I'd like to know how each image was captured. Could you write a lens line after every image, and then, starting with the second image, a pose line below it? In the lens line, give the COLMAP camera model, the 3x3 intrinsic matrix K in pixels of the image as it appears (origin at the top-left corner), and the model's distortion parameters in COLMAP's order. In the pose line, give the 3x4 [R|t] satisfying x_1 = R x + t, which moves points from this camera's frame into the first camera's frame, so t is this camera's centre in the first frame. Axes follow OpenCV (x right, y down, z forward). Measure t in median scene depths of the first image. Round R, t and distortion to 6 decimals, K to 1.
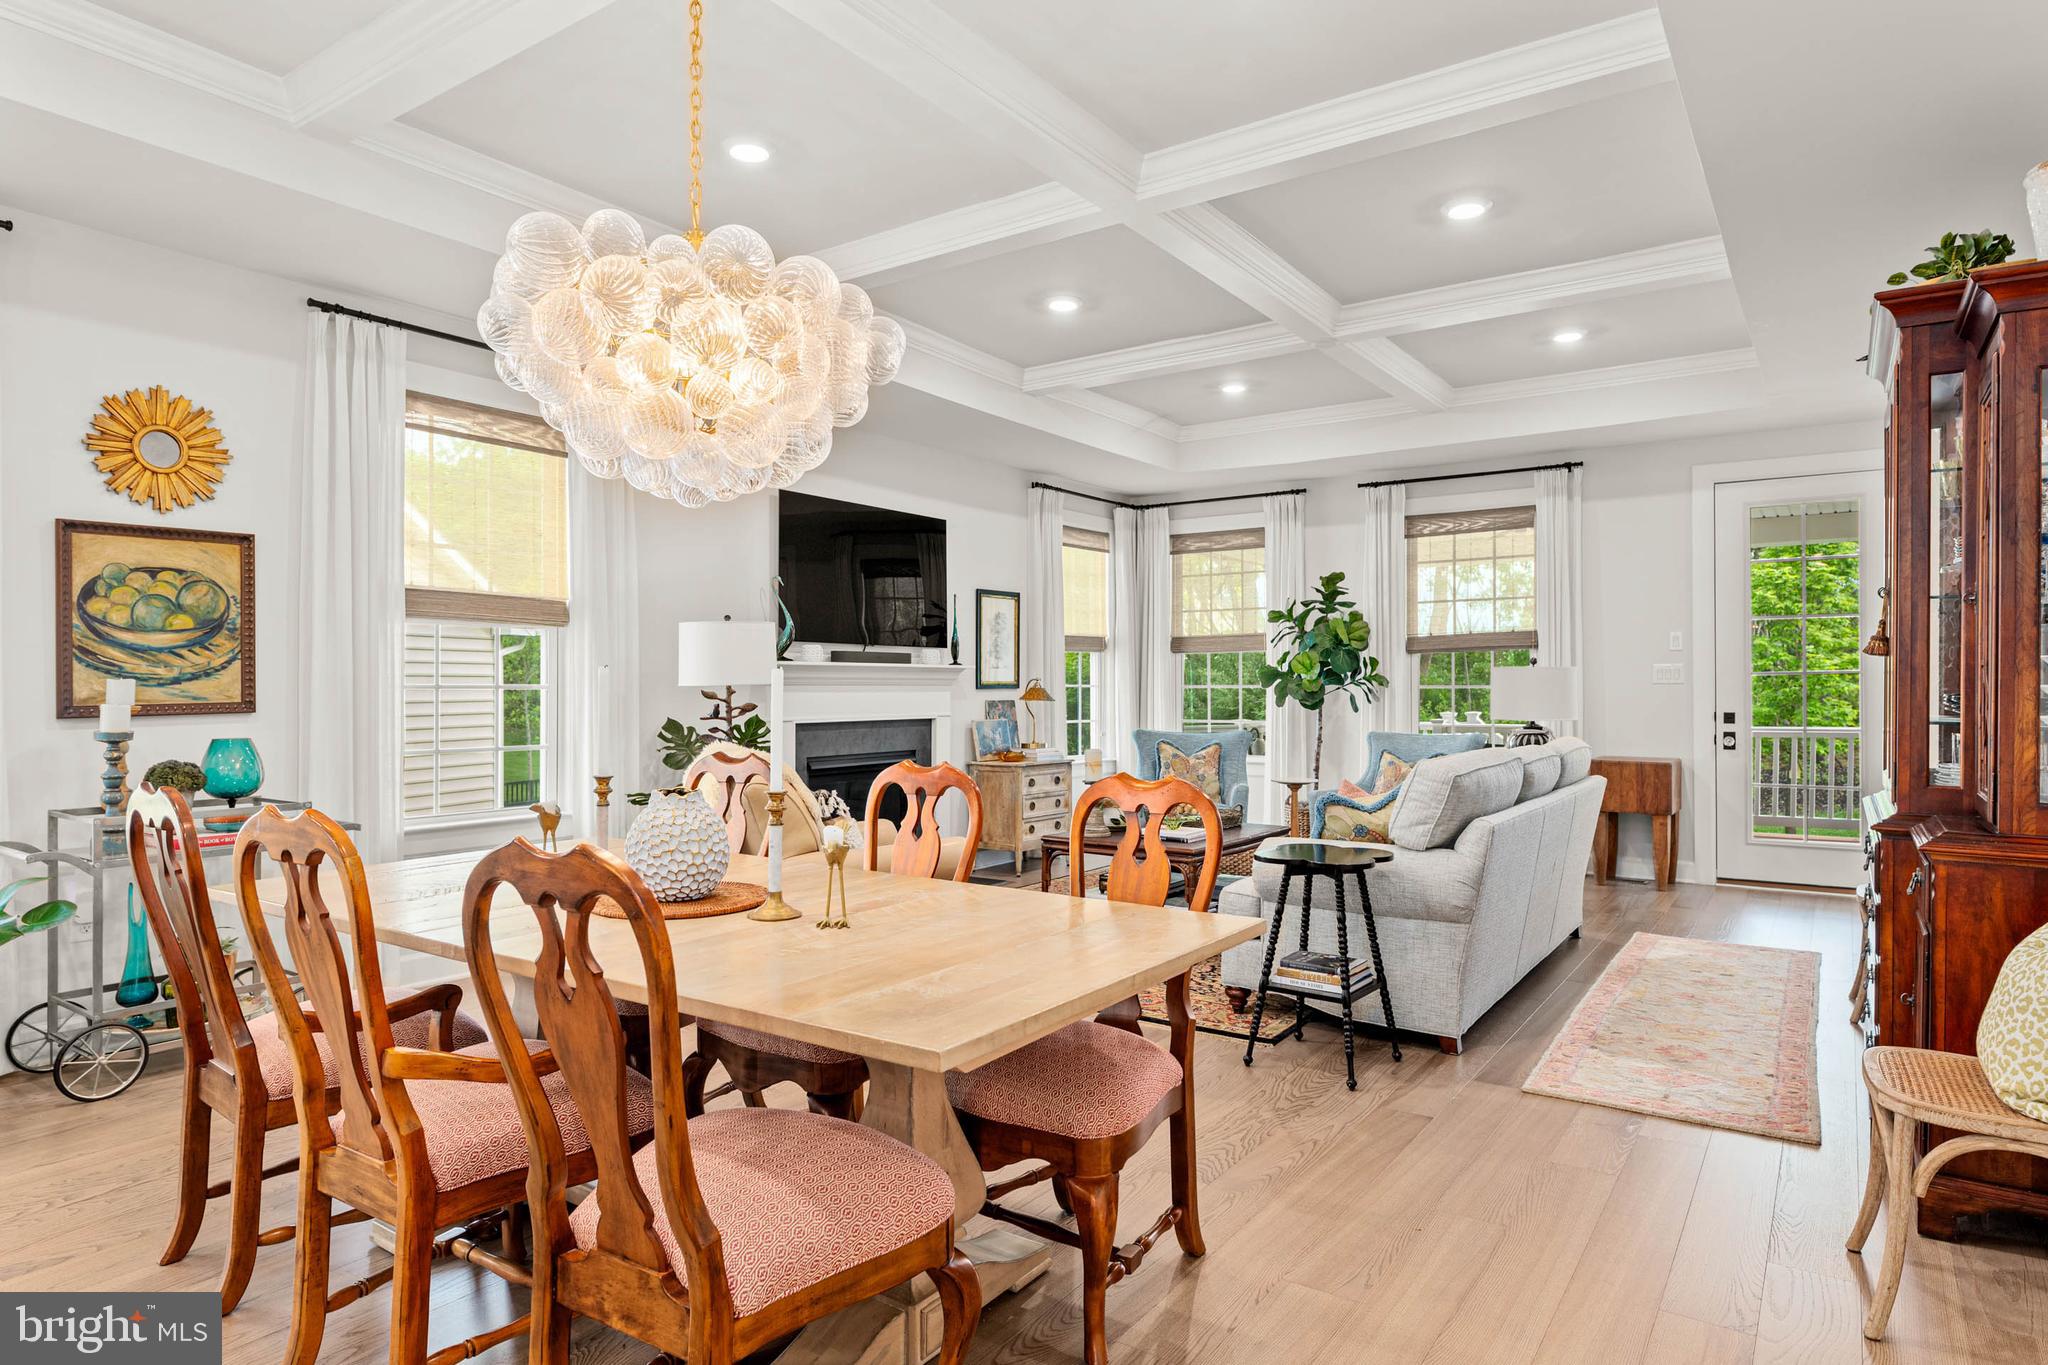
lens RADIAL K [[1183.6, 0, 1024.9], [0, 1183.6, 685.6], [0, 0, 1]] dist [-0.000593, -0.000985]
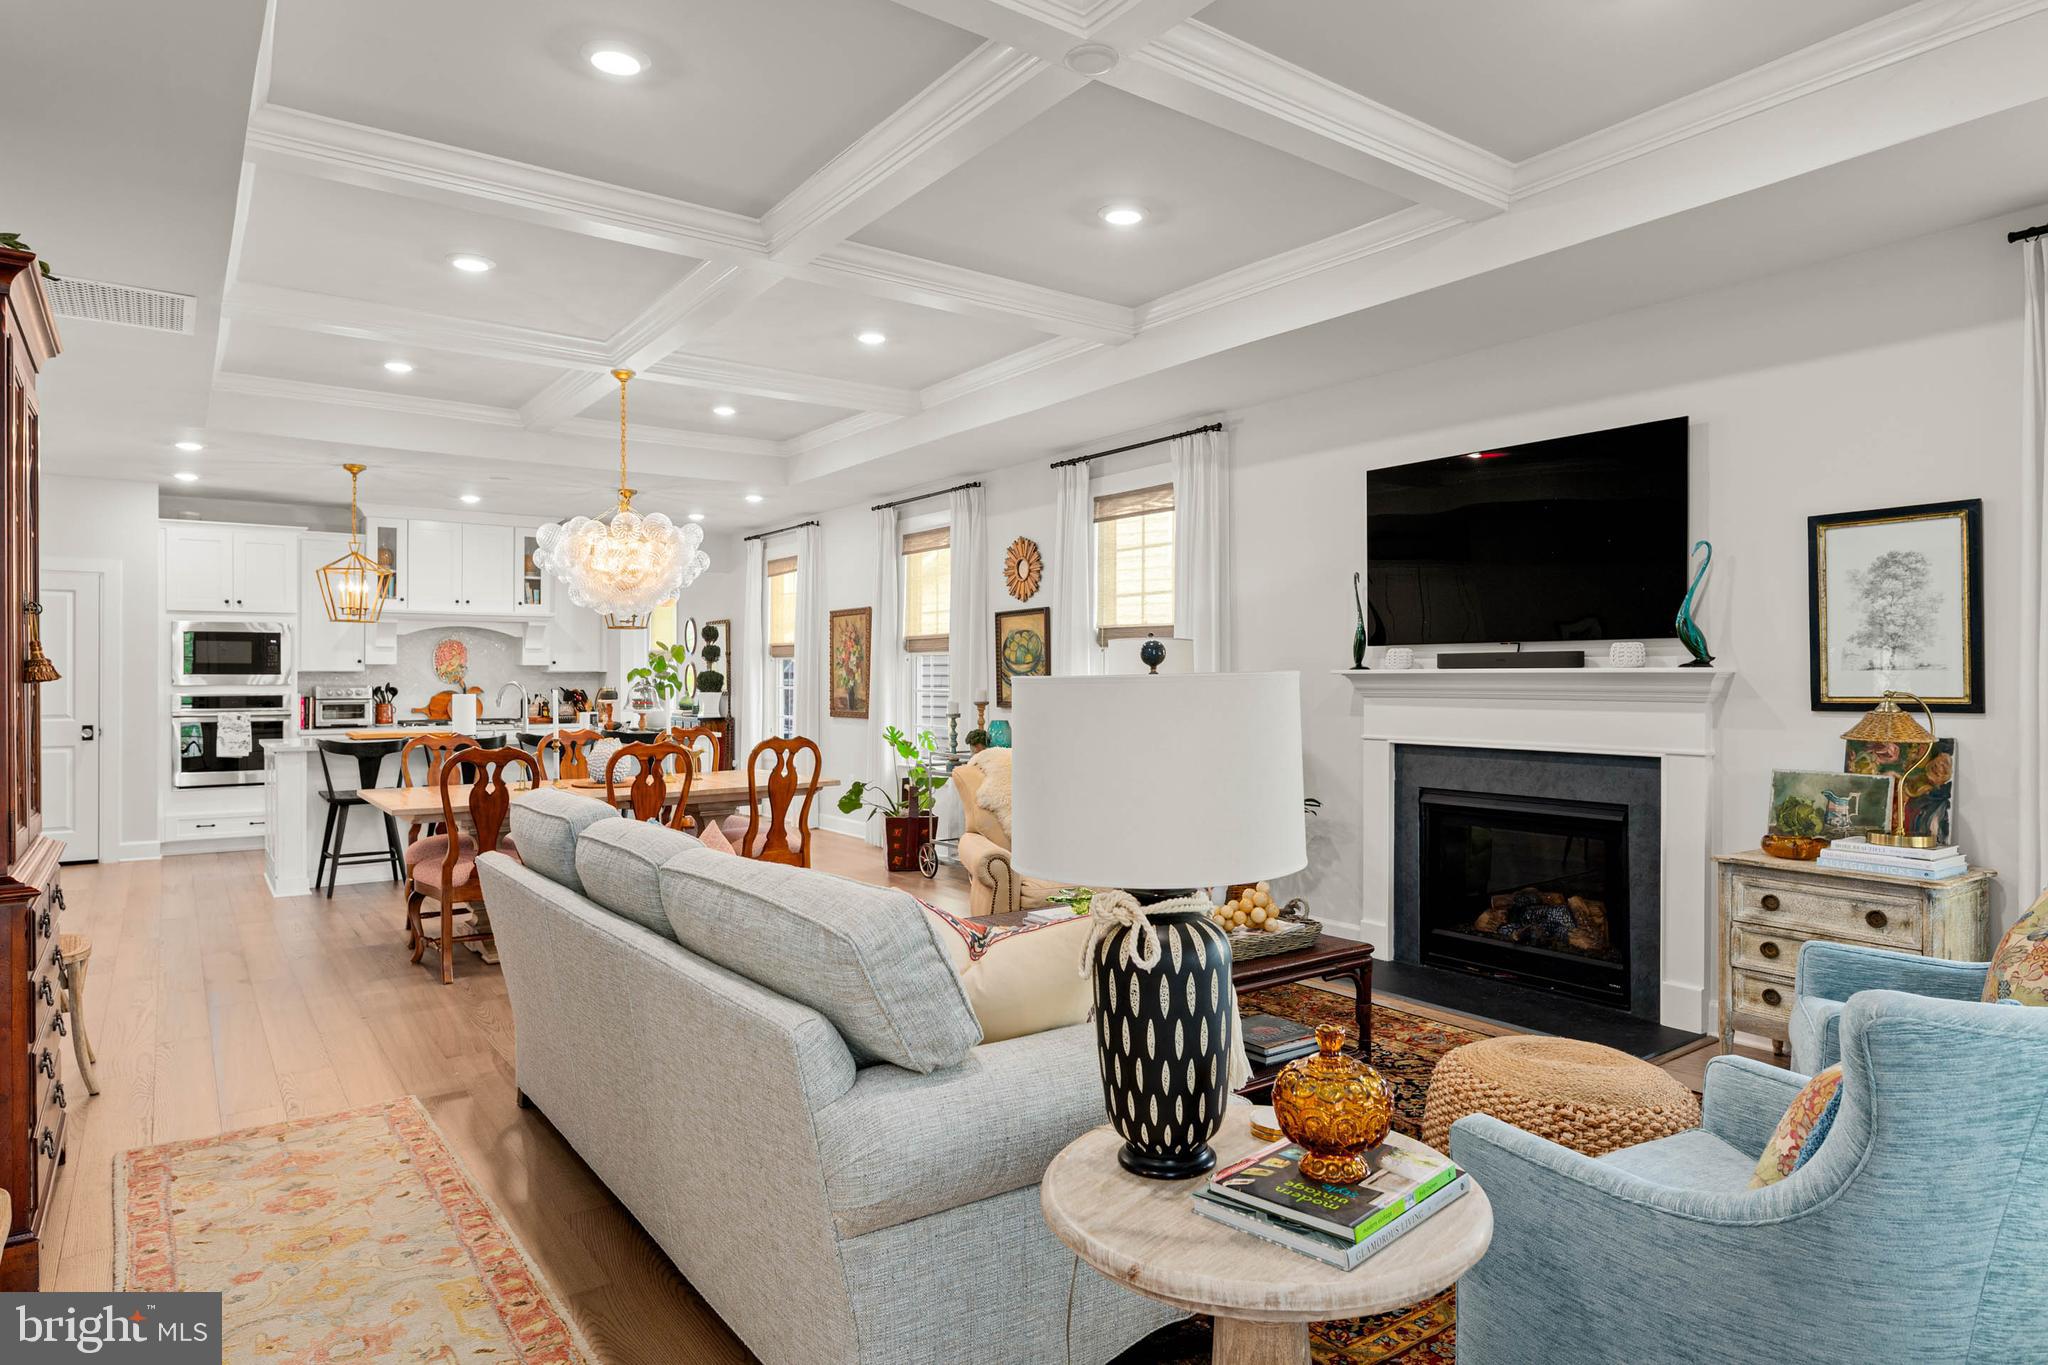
lens RADIAL K [[1183.6, 0, 1024.9], [0, 1183.6, 685.6], [0, 0, 1]] dist [-0.000593, -0.000985]
pose [[-0.329173, 0.007213, -0.944242, 0.573510], [0.001392, 0.999973, 0.007154, -0.012670], [0.944269, 0.001041, -0.329174, 0.867321]]
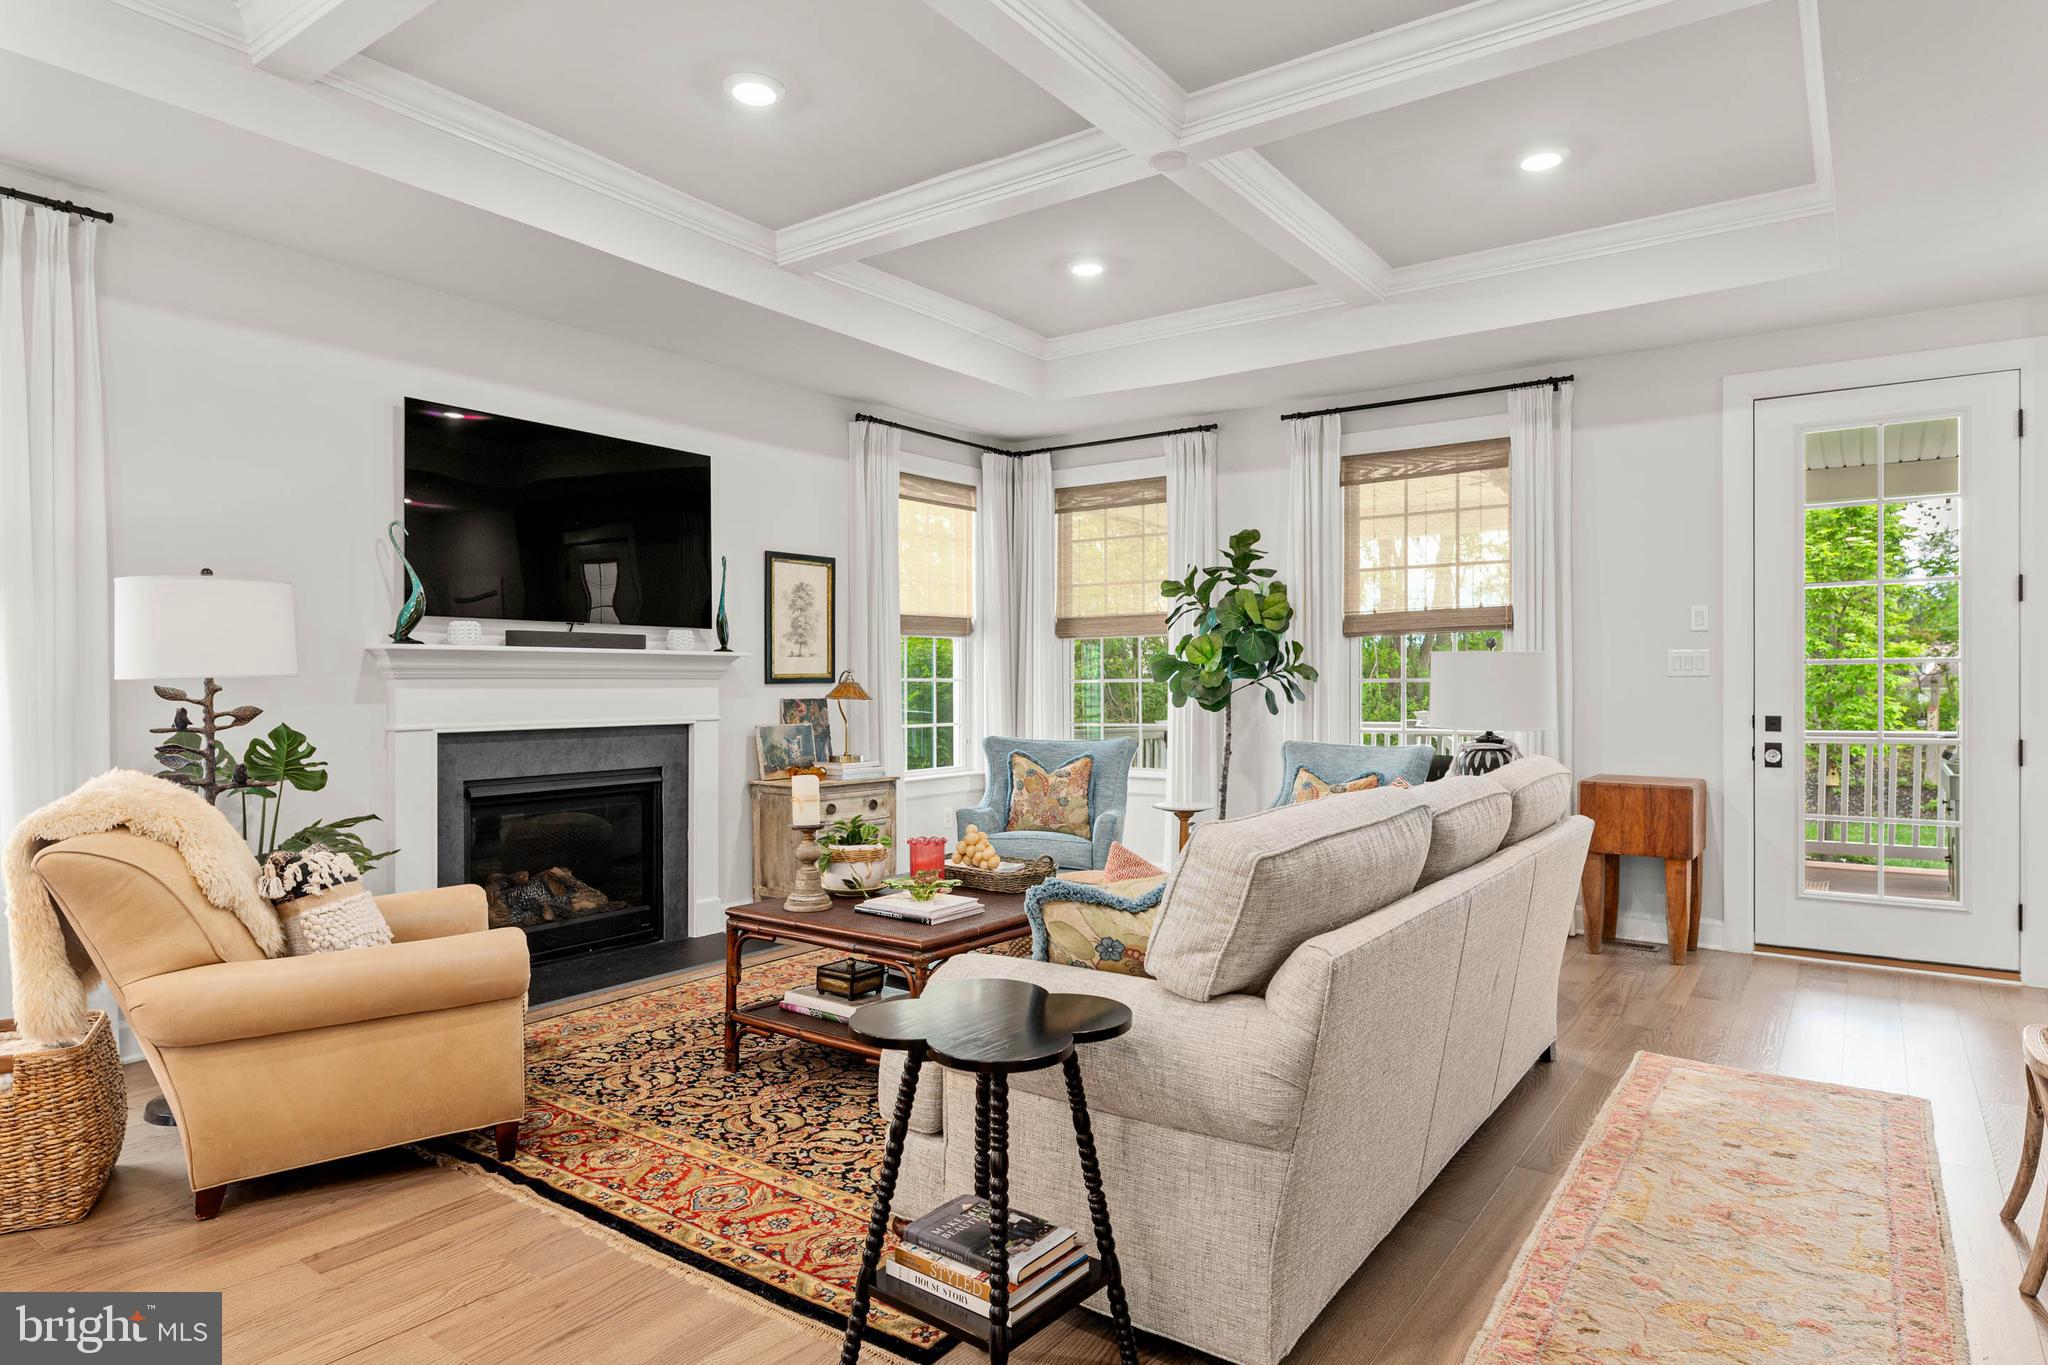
lens RADIAL K [[1183.4, 0, 1030.4], [0, 1183.4, 691.0], [0, 0, 1]] dist [0.000709, -0.000470]
pose [[0.999961, -0.000298, -0.008879, 0.137898], [0.000380, 0.999957, 0.009243, 0.000536], [0.008876, -0.009246, 0.999918, 0.254498]]
